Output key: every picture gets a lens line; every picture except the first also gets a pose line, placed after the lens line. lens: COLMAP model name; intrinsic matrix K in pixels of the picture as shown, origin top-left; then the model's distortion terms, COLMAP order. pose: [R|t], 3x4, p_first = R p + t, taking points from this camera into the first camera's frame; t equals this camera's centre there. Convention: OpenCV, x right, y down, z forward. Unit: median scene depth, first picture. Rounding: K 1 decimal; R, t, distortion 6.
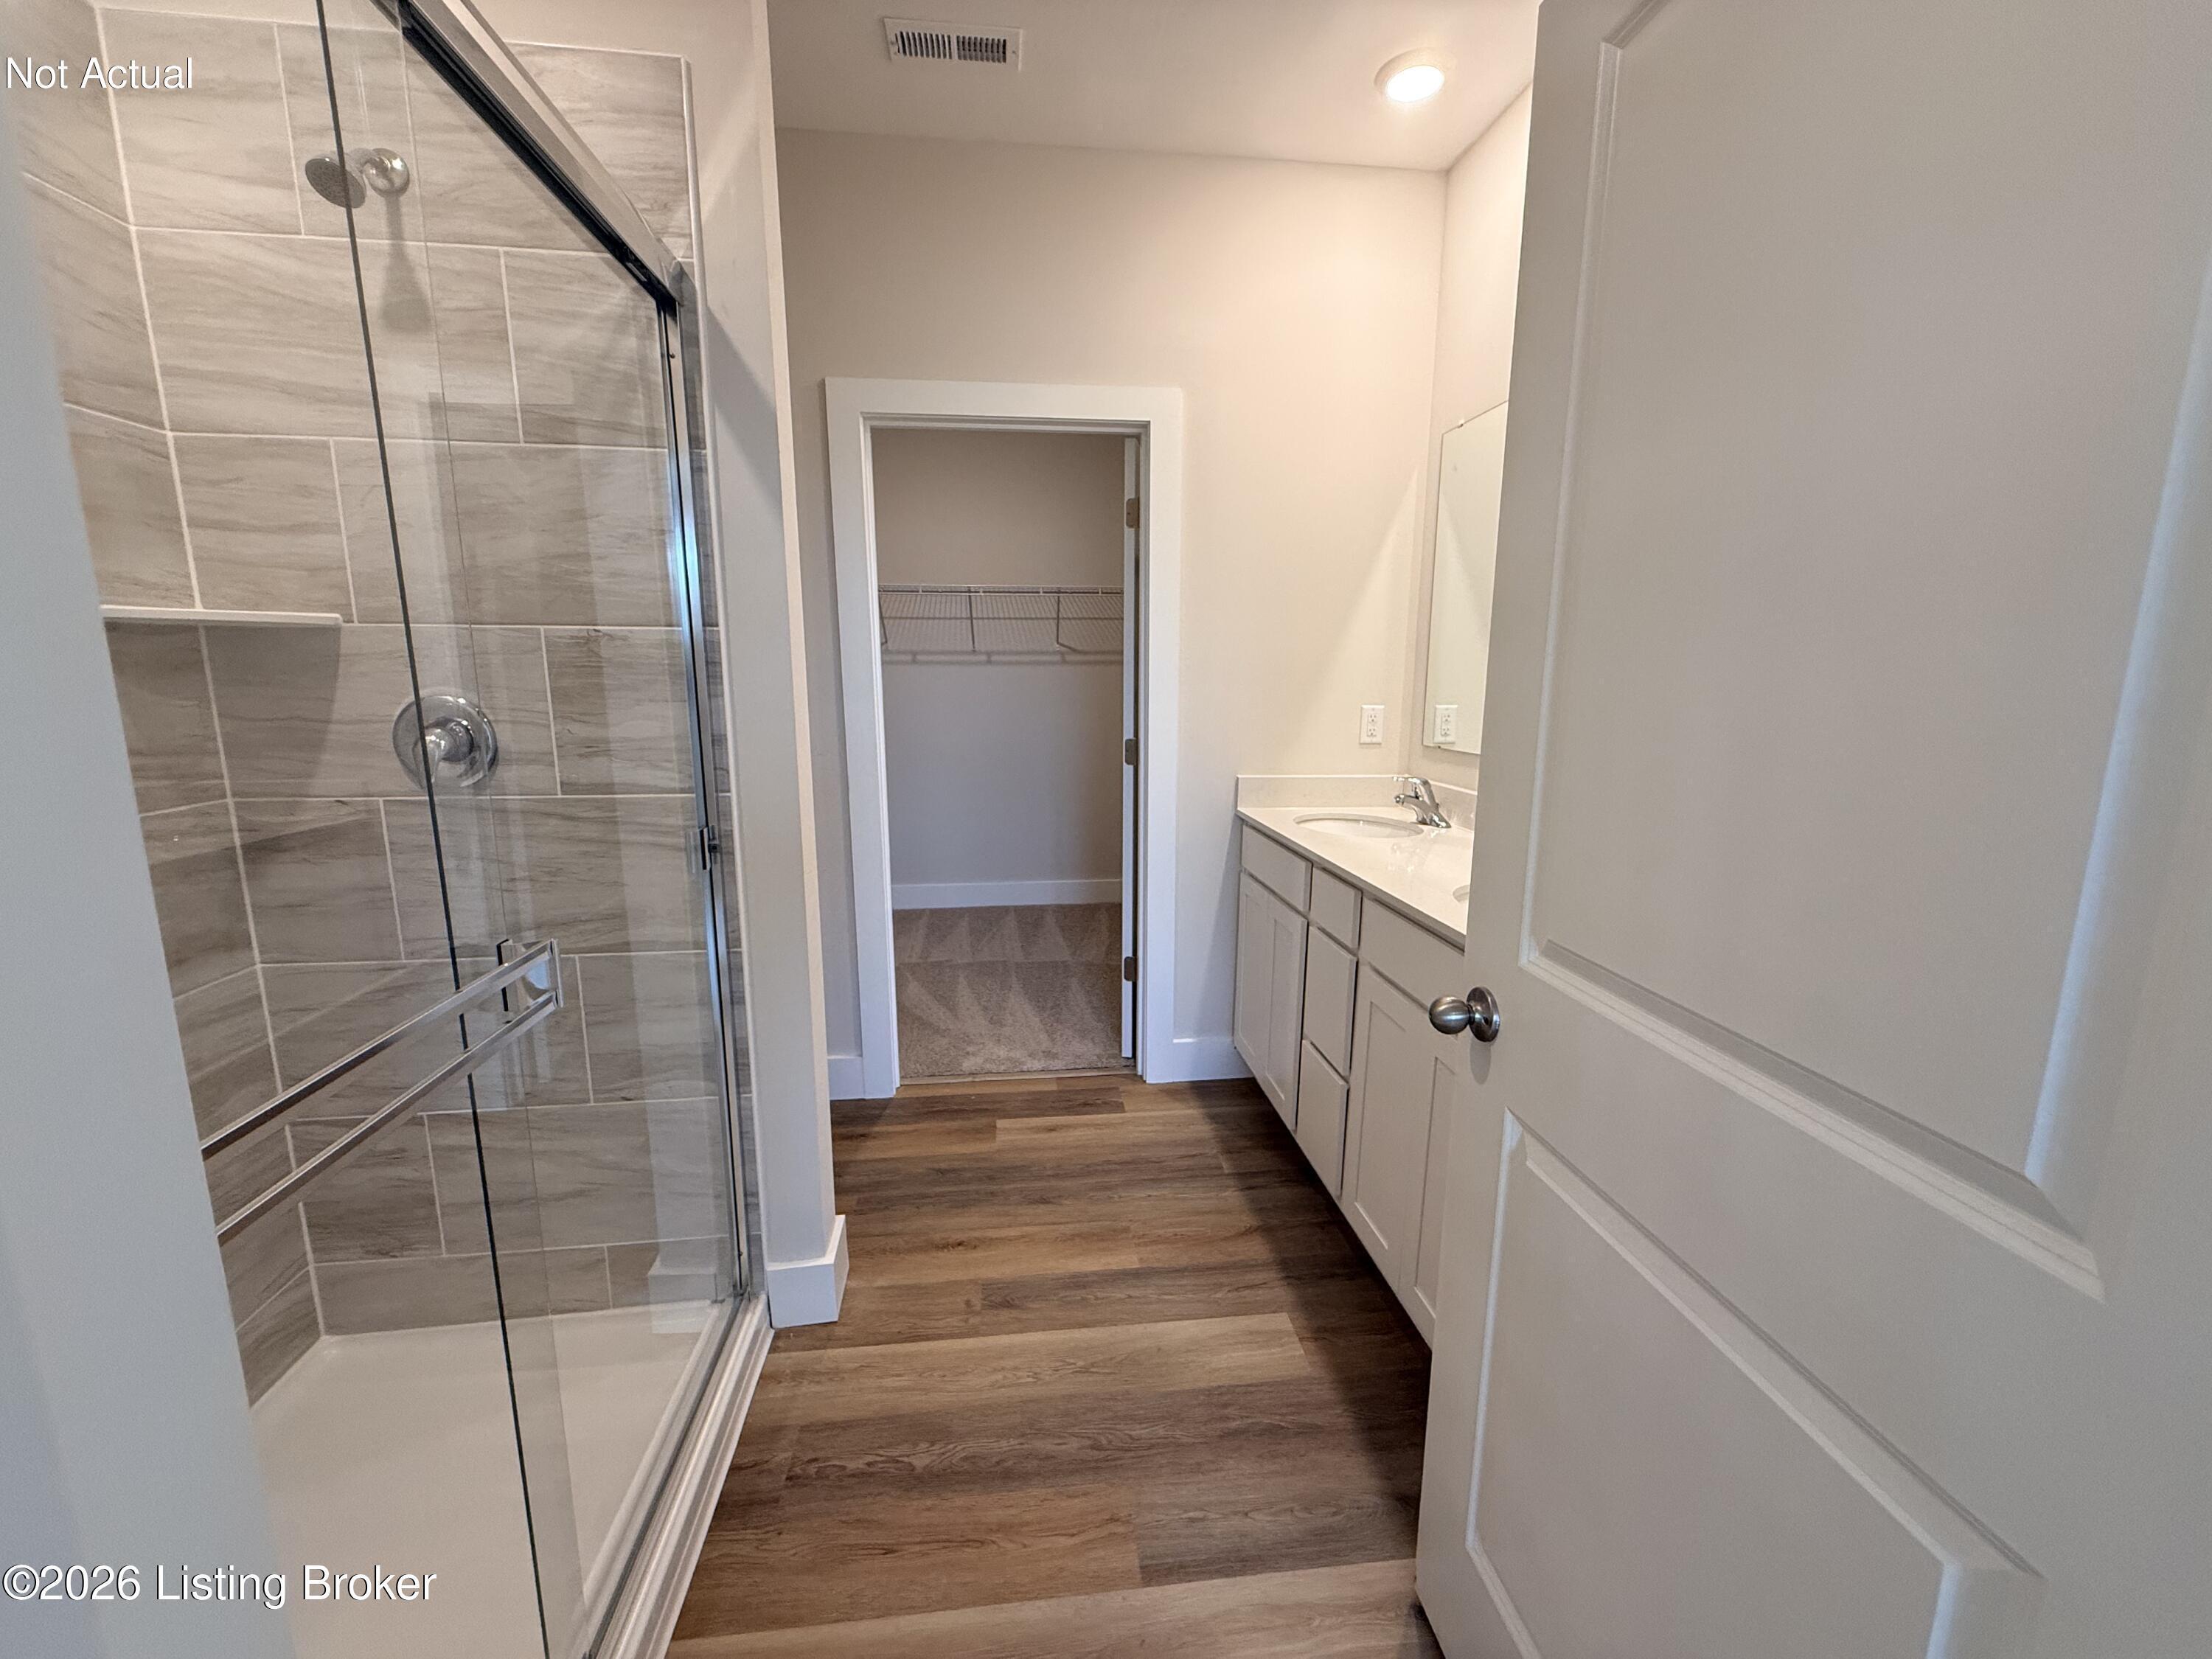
lens RADIAL K [[874.2, 0, 1097.3], [0, 874.2, 827.6], [0, 0, 1]] dist [-0.000718, 0.001100]
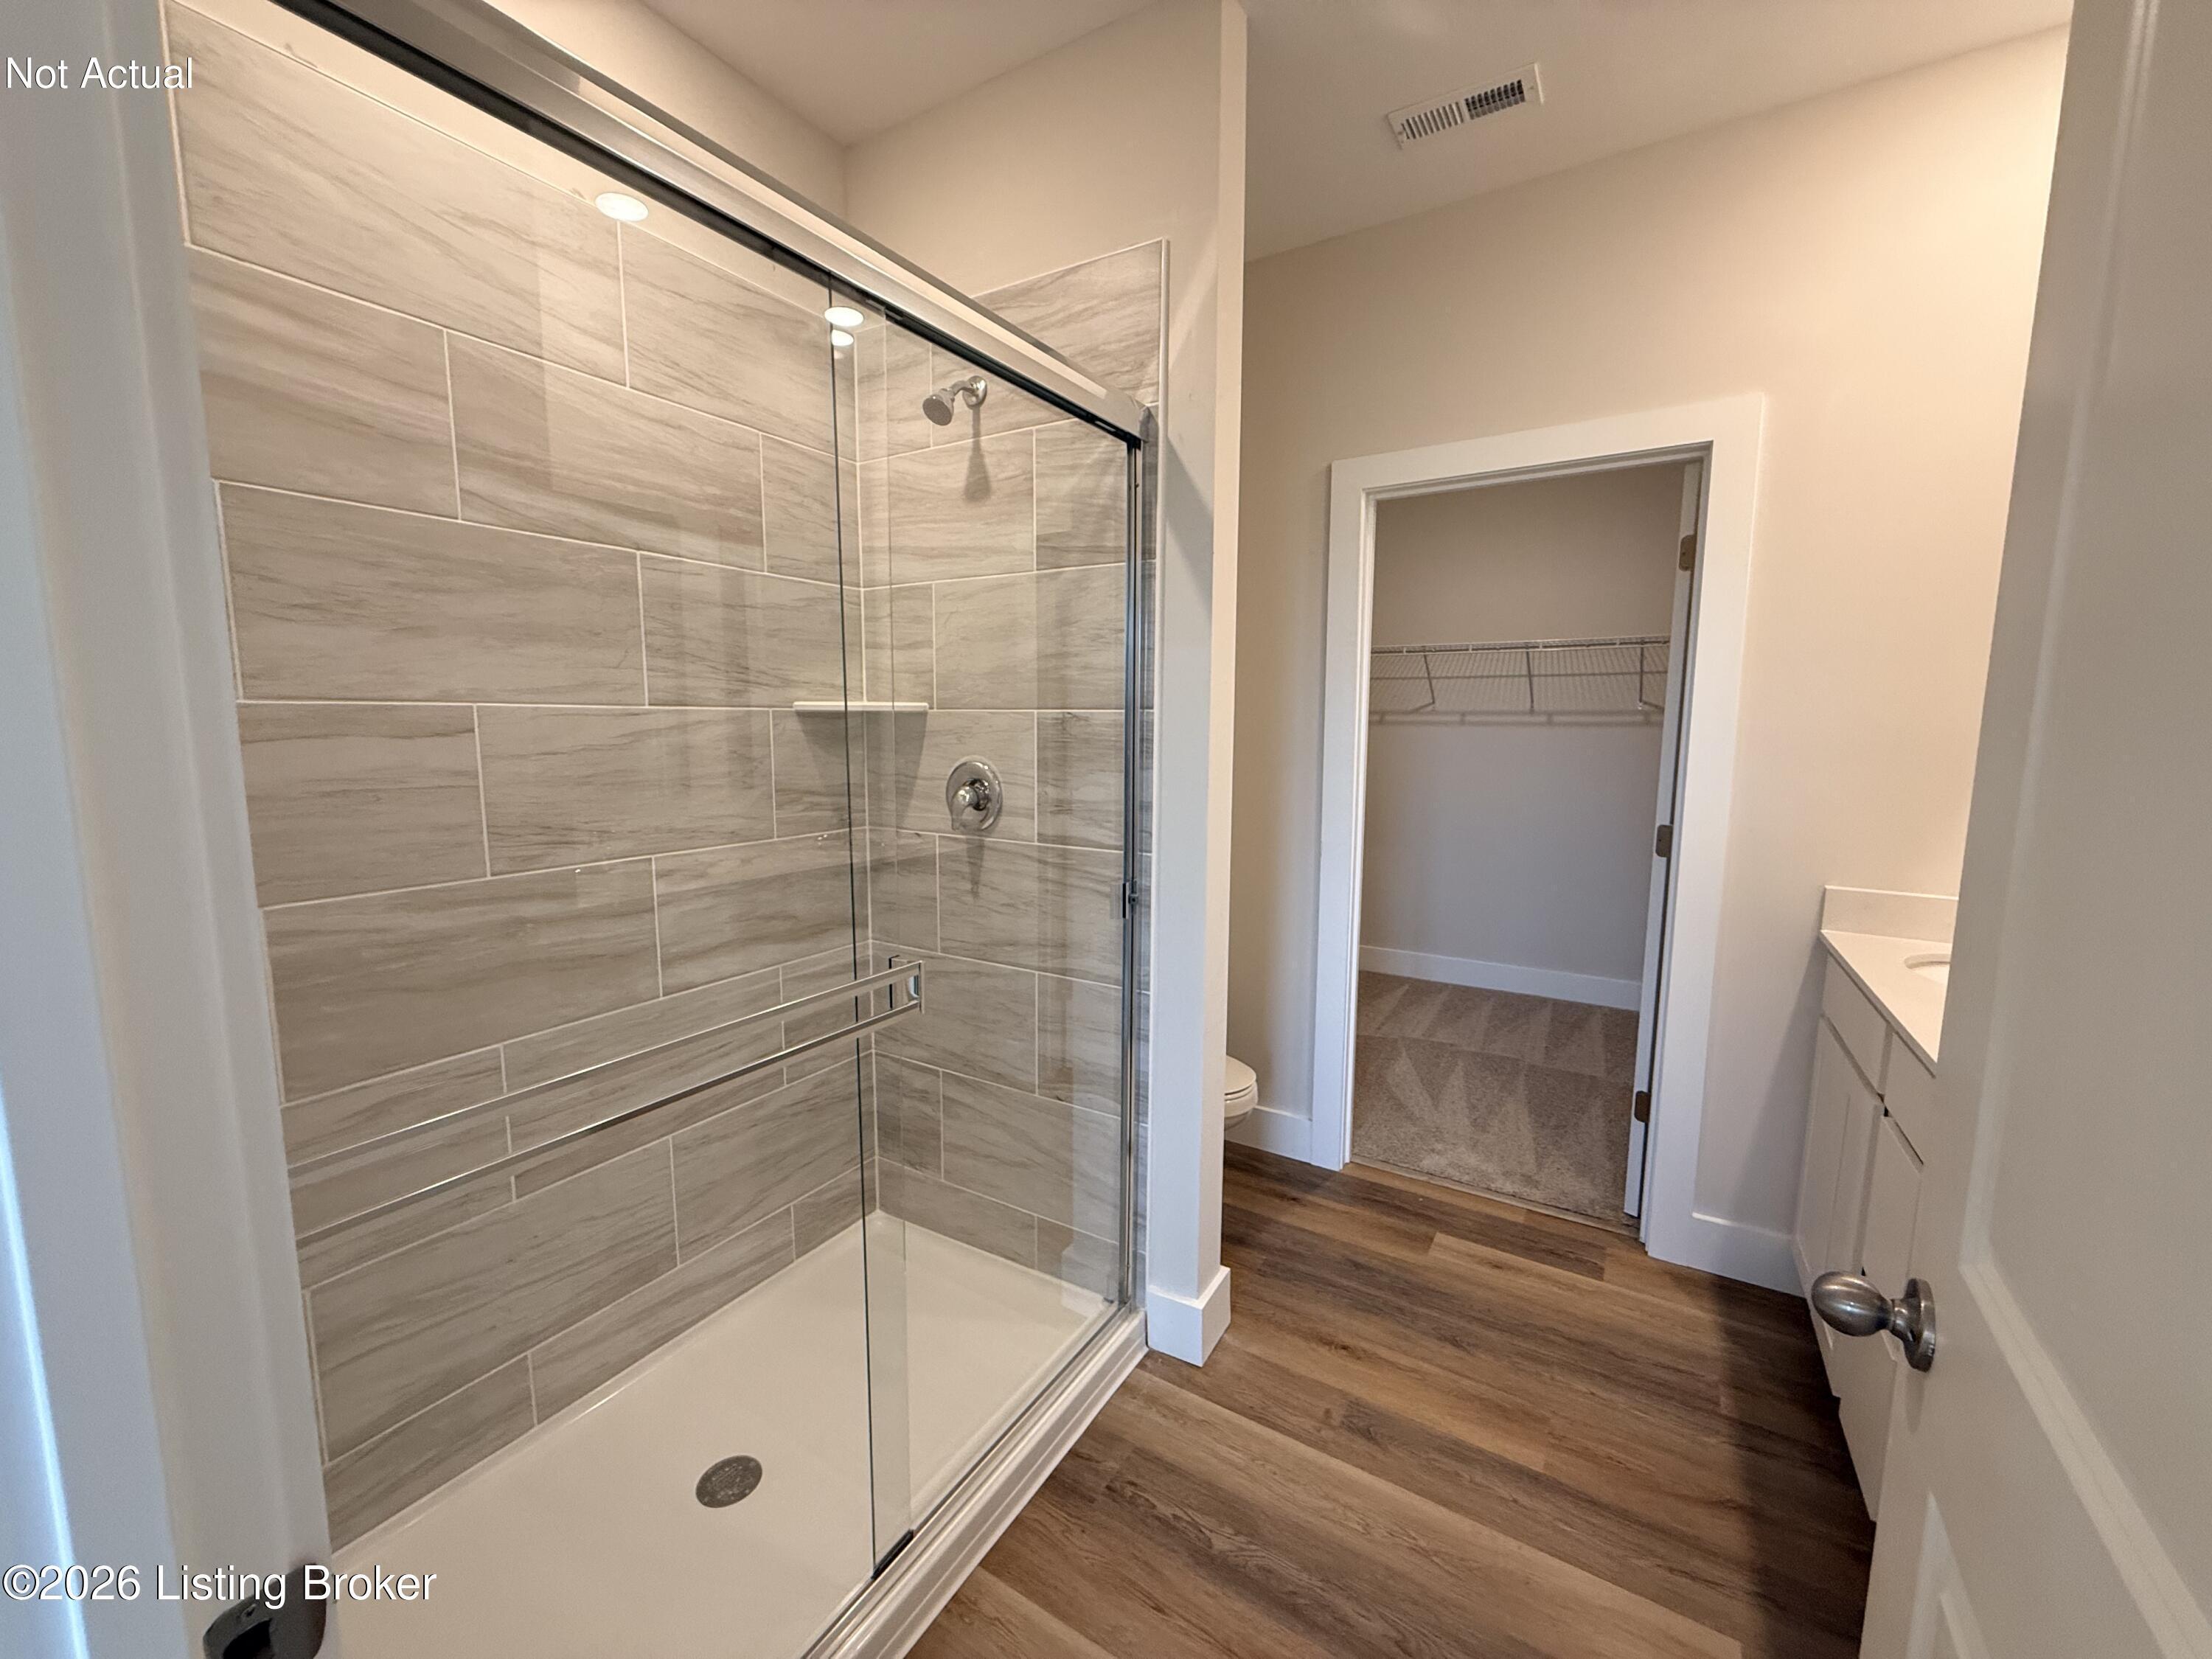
lens RADIAL K [[874.2, 0, 1108.1], [0, 874.2, 827.6], [0, 0, 1]] dist [-0.000718, 0.001100]
pose [[0.785140, 0.077003, -0.614513, 0.214514], [-0.111343, 0.993624, -0.017750, -0.043370], [0.609228, 0.082358, 0.788707, 0.064971]]
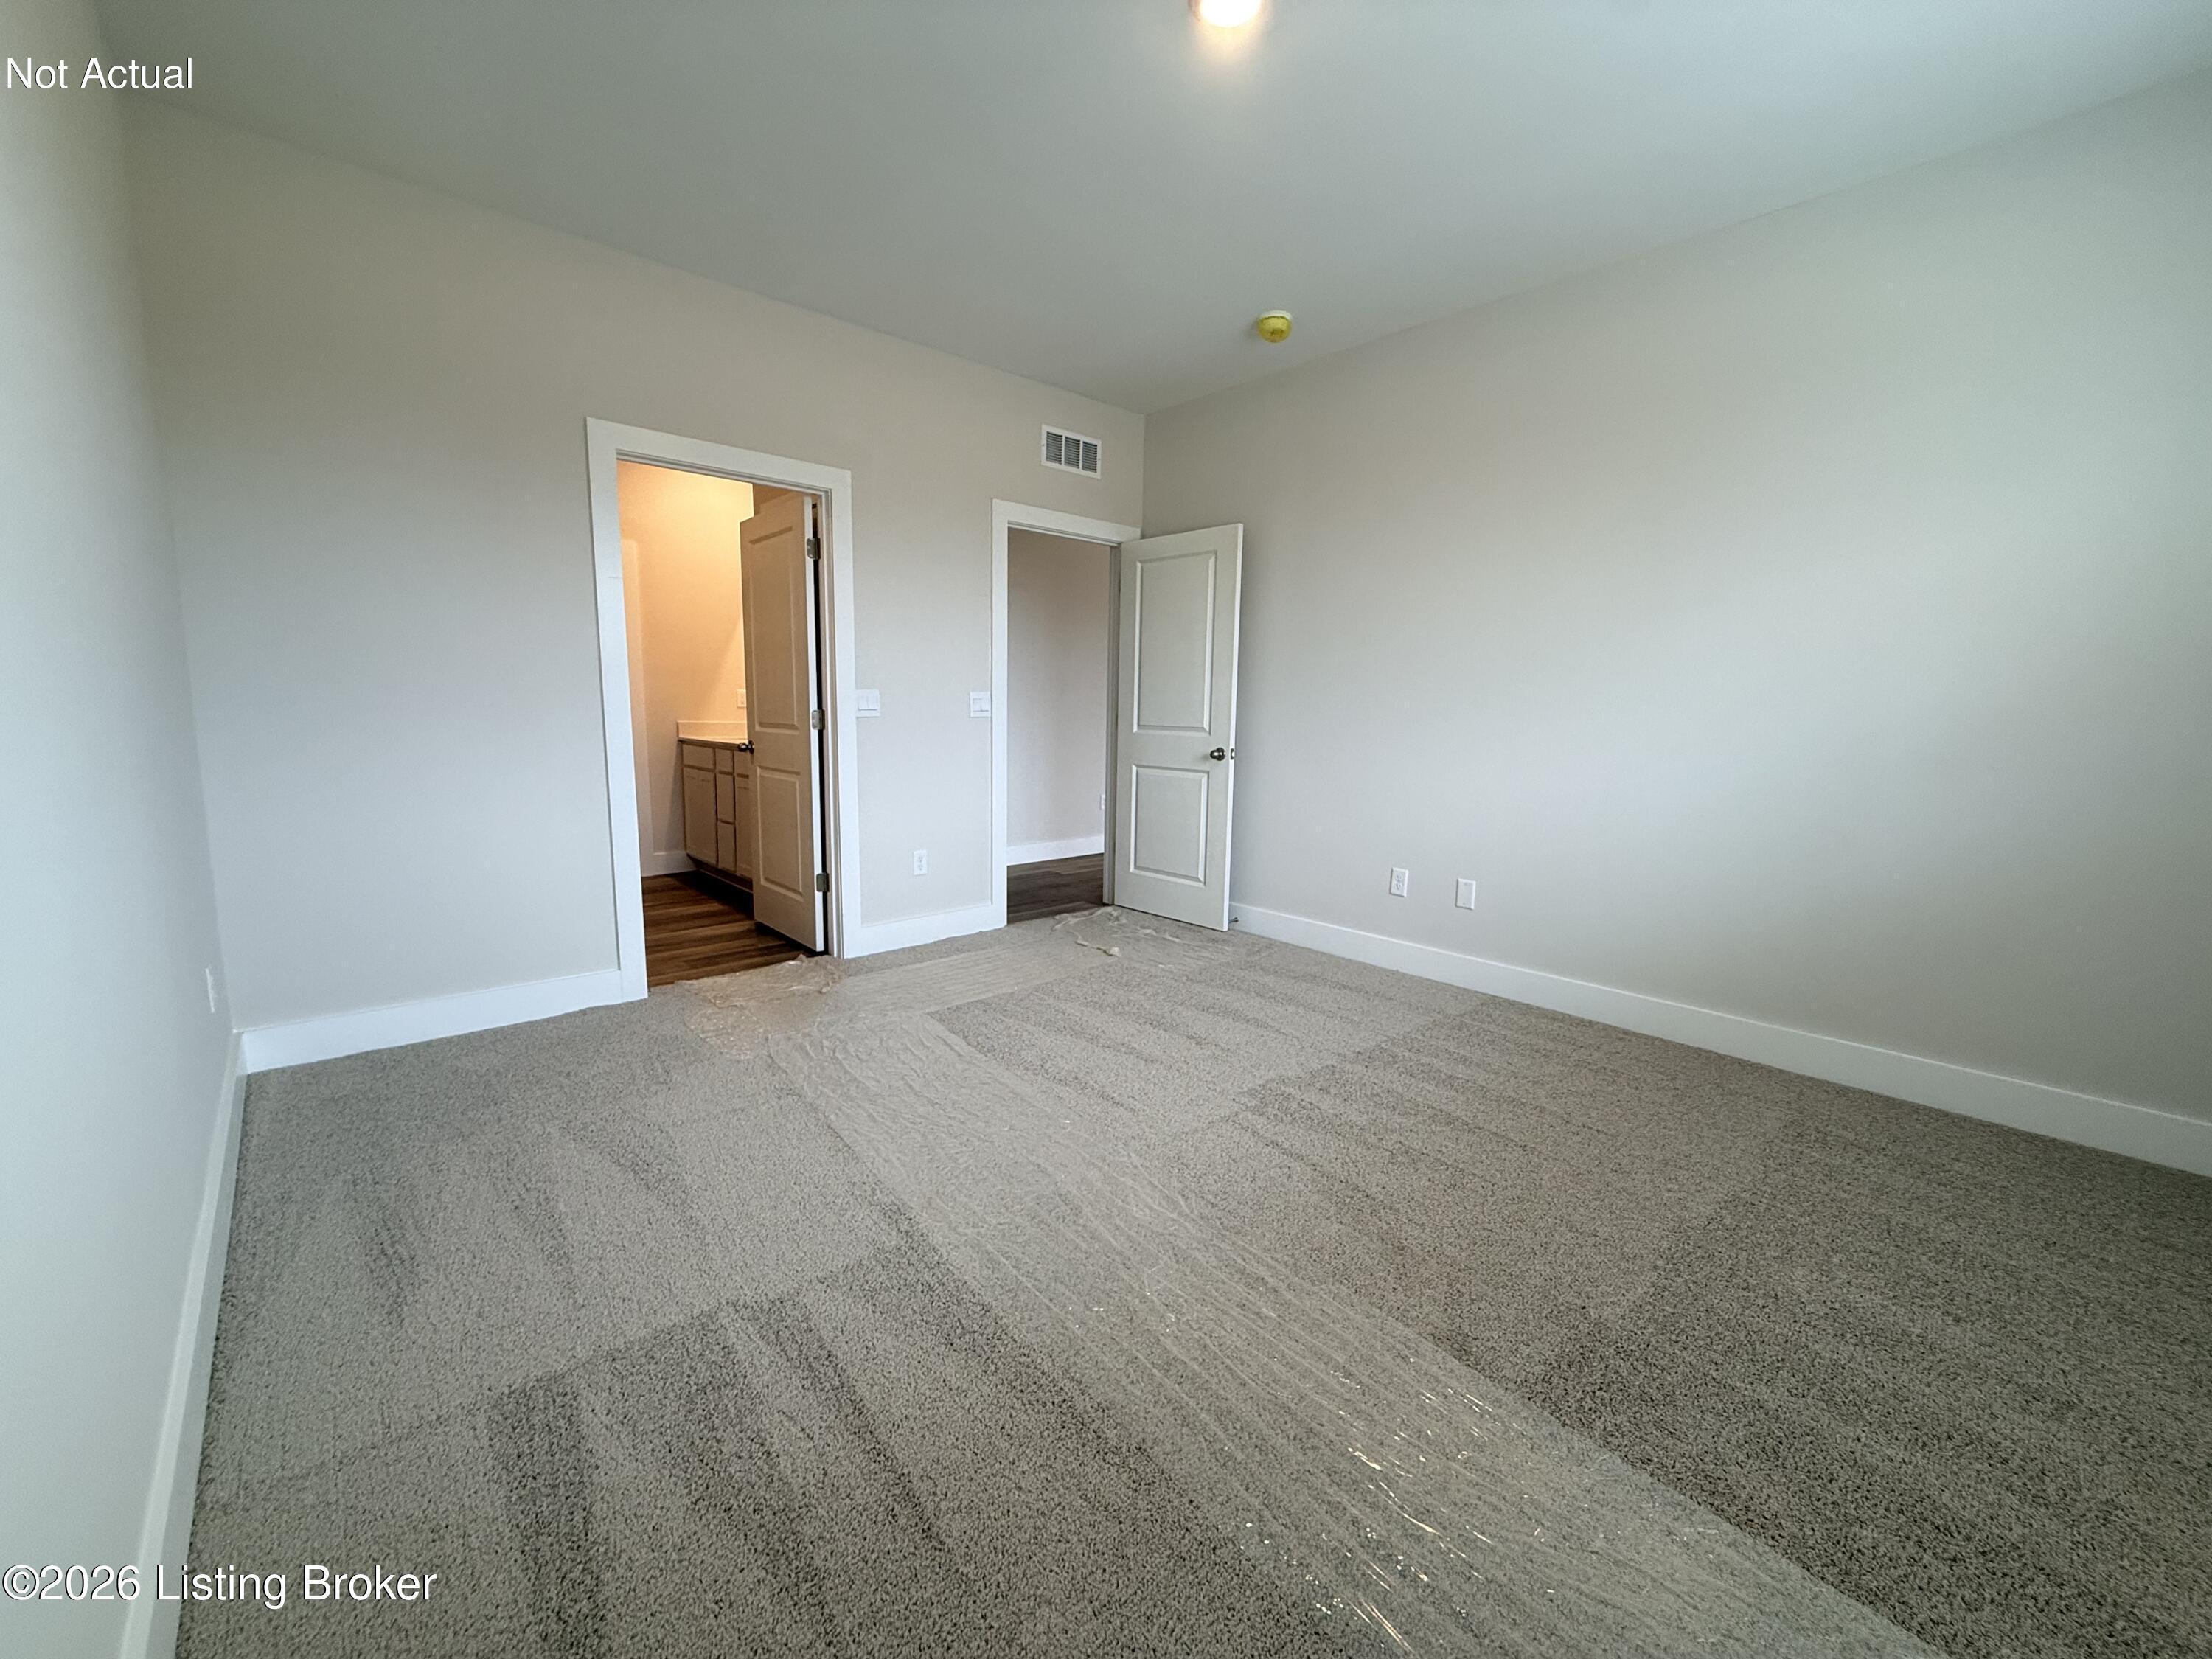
lens RADIAL K [[874.2, 0, 1102.5], [0, 874.2, 824.3], [0, 0, 1]] dist [-0.000718, 0.001100]
pose [[0.806457, -0.069416, 0.587205, -0.436809], [0.095381, 0.995352, -0.013329, 0.497914], [-0.583550, 0.066757, 0.809329, -2.112614]]
